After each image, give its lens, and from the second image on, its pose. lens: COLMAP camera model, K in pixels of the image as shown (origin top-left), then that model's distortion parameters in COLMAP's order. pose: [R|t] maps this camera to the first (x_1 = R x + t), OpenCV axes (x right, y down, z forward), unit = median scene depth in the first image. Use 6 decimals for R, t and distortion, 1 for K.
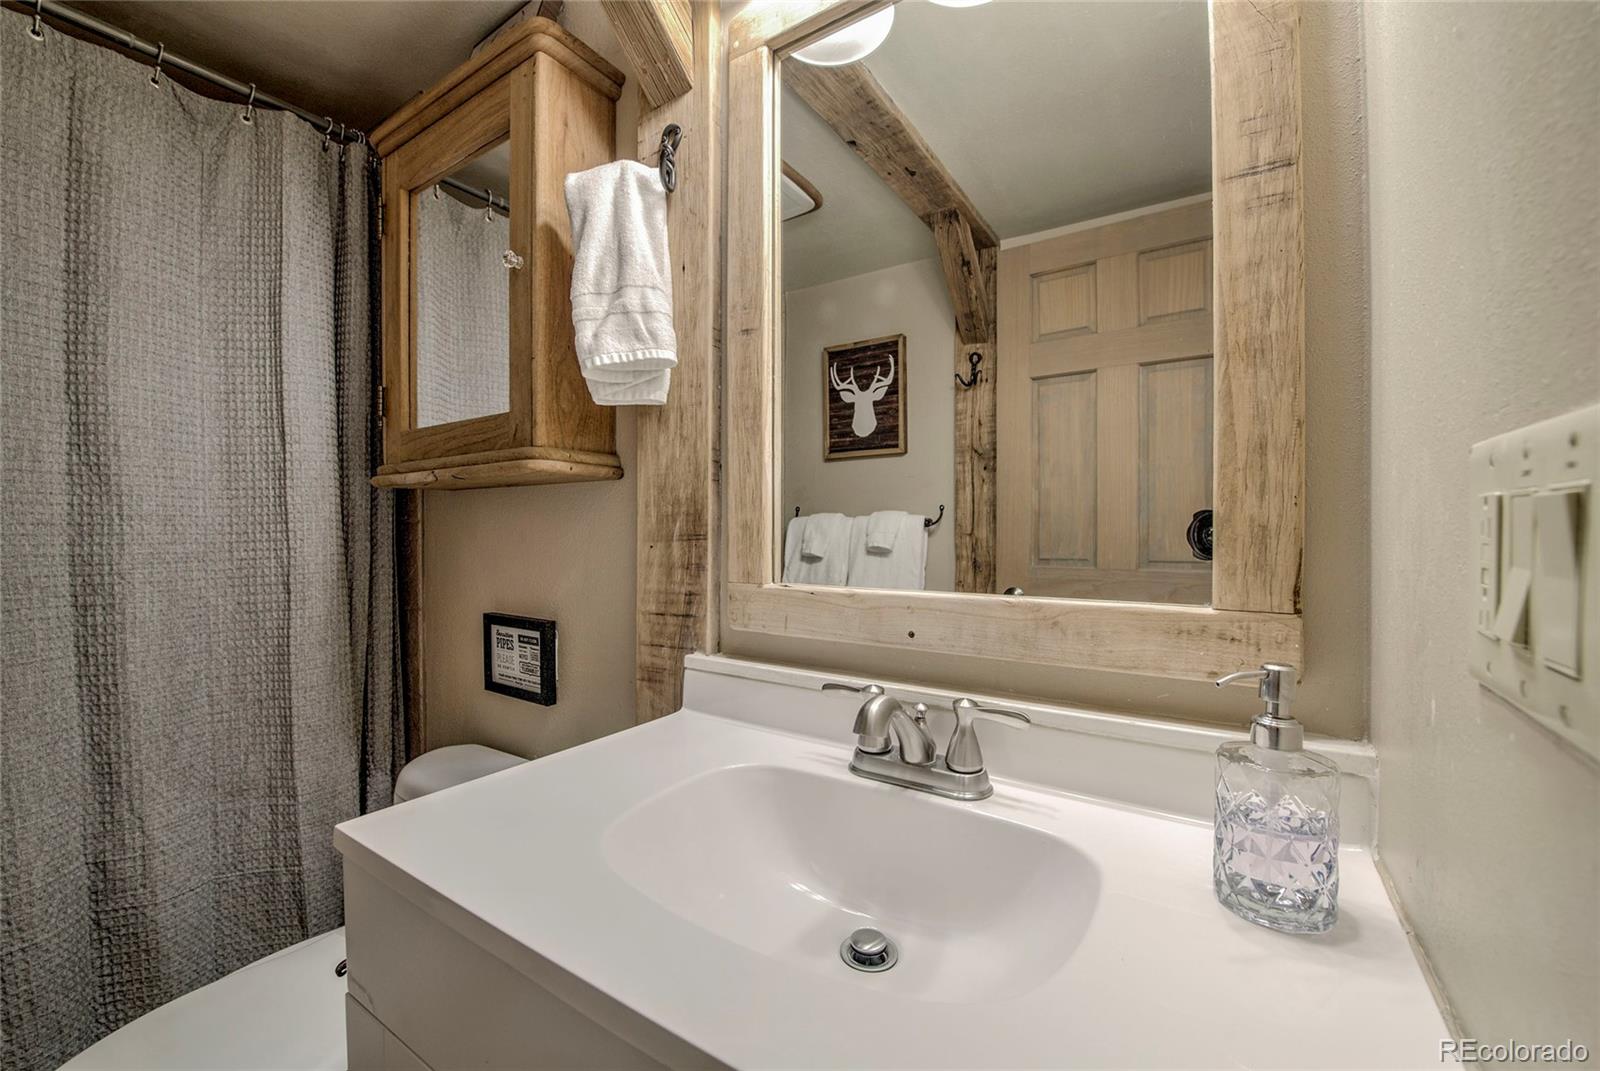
lens RADIAL K [[649.3, 0, 798.7], [0, 649.3, 538.1], [0, 0, 1]] dist [-0.018919, -0.001957]
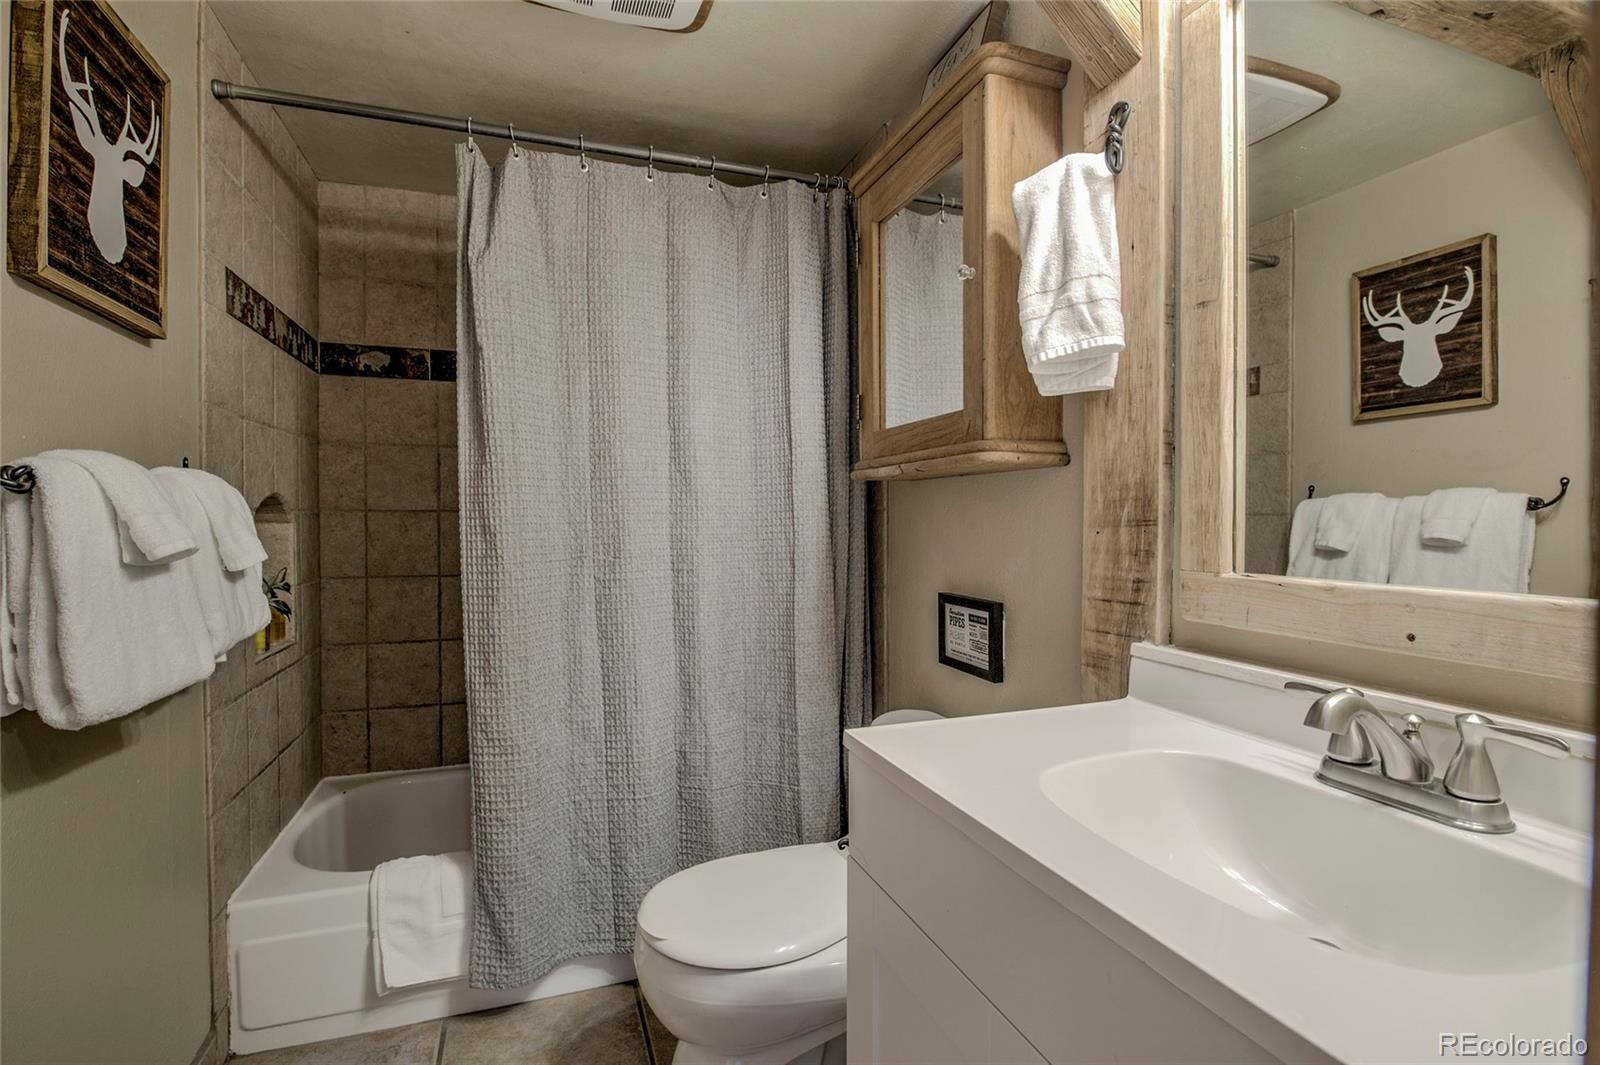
lens RADIAL K [[730.4, 0, 783.4], [0, 730.4, 529.4], [0, 0, 1]] dist [-0.014971, -0.000993]
pose [[0.794549, 0.007395, -0.607156, 0.062624], [-0.004336, 0.999969, 0.006505, 0.003111], [0.607185, -0.002536, 0.794556, -0.167128]]
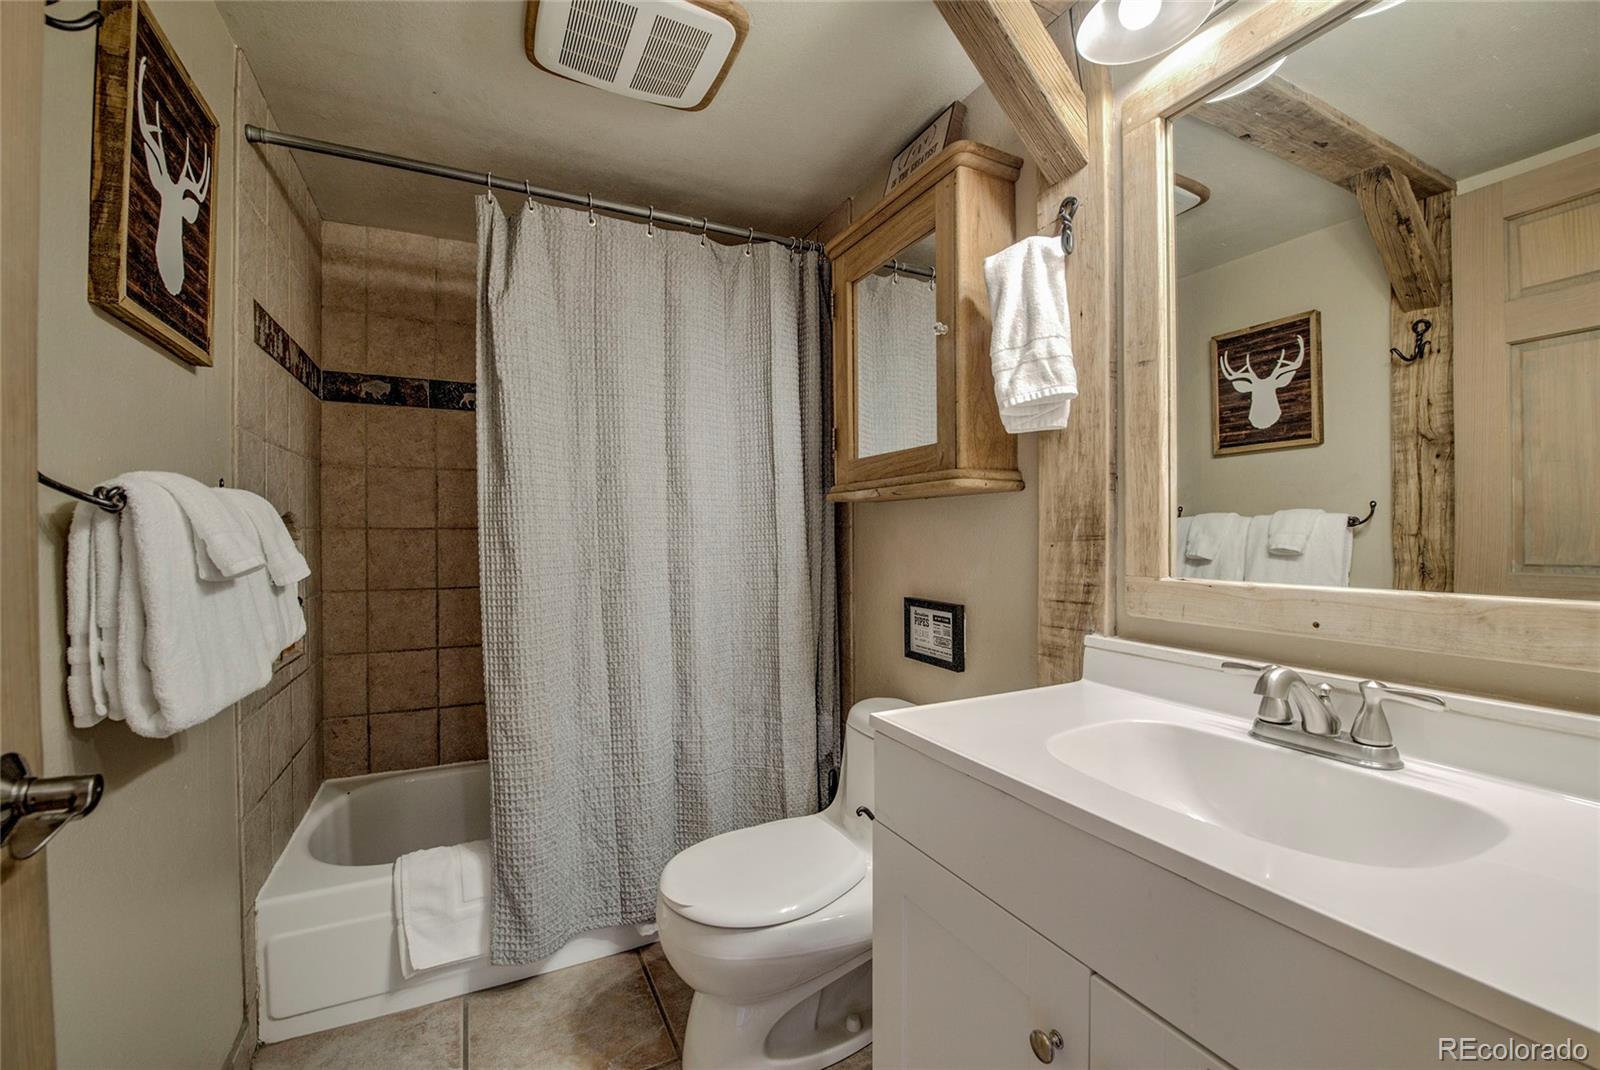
lens RADIAL K [[646.2, 0, 793.6], [0, 646.2, 537.5], [0, 0, 1]] dist [-0.018836, -0.001747]
pose [[0.860204, -0.001426, -0.509948, -0.025882], [-0.000627, 0.999992, -0.003854, 0.002708], [0.509949, 0.003636, 0.860197, -0.263039]]
